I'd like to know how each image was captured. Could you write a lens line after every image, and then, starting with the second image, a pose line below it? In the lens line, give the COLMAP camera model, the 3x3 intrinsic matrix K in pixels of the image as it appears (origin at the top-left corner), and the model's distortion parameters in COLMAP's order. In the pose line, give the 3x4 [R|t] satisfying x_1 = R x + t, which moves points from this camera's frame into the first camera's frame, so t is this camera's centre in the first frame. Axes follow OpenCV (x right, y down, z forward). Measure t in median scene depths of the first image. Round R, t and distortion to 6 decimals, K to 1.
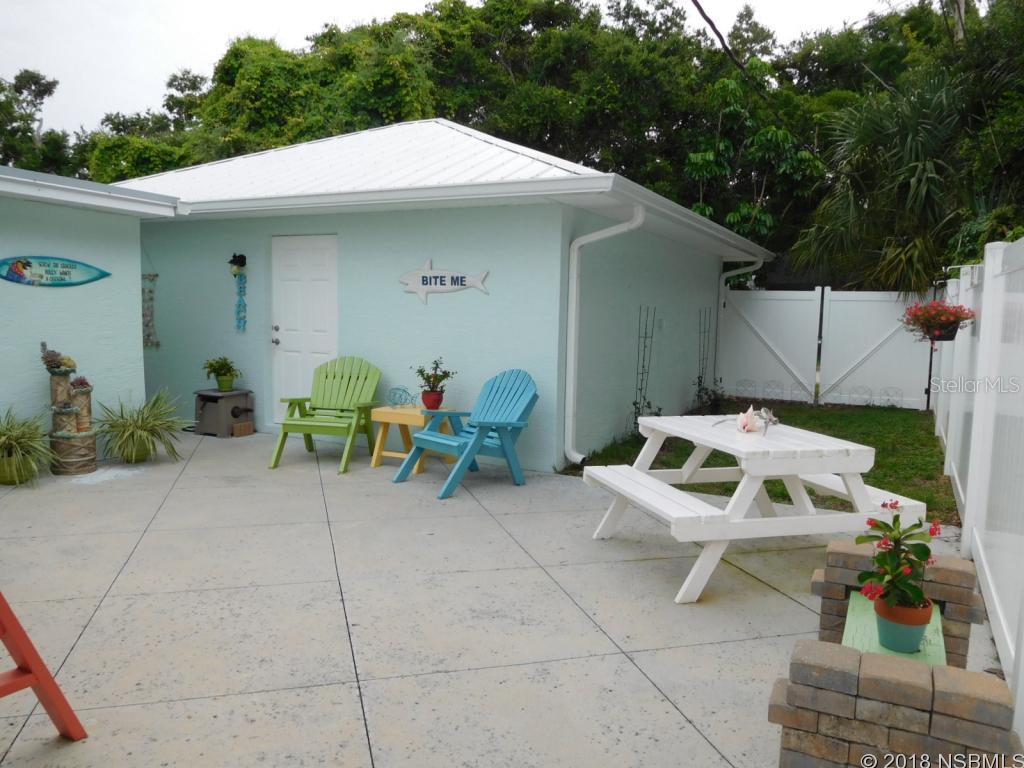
lens RADIAL K [[765.8, 0, 516.4], [0, 765.8, 389.3], [0, 0, 1]] dist [-0.017301, 0.002240]
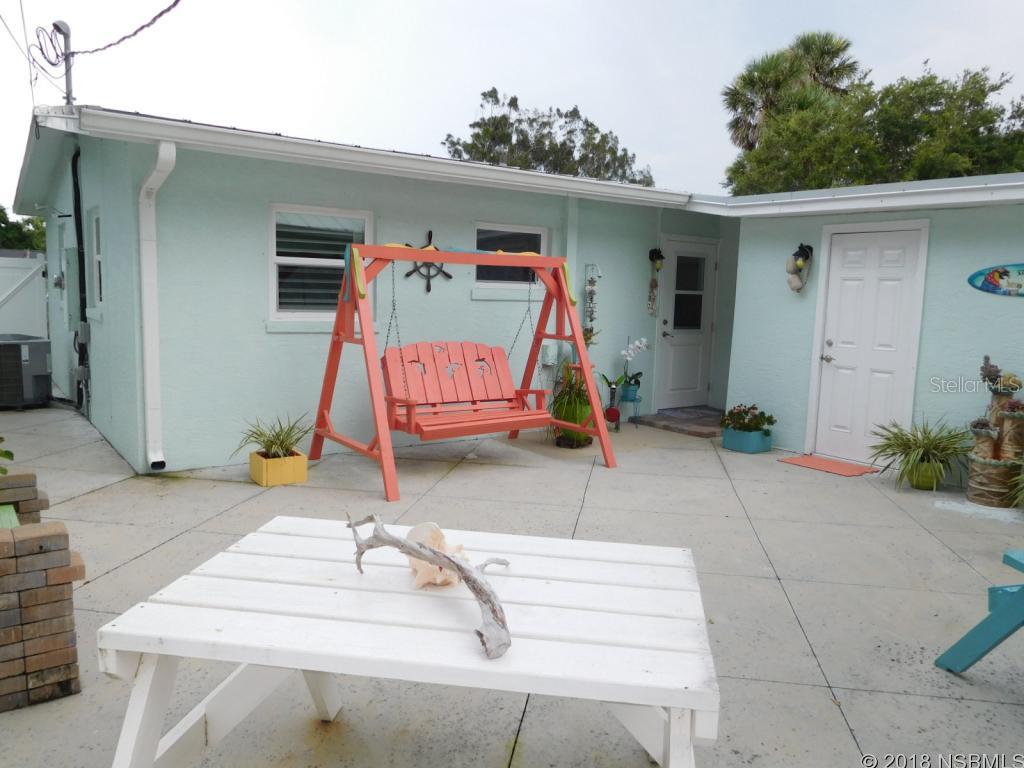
lens RADIAL K [[765.8, 0, 511.2], [0, 765.8, 387.2], [0, 0, 1]] dist [-0.017301, 0.002240]
pose [[-0.437409, 0.069112, -0.896603, 0.354139], [-0.131930, 0.981322, 0.140004, -0.058298], [0.889532, 0.179528, -0.420121, 0.658051]]
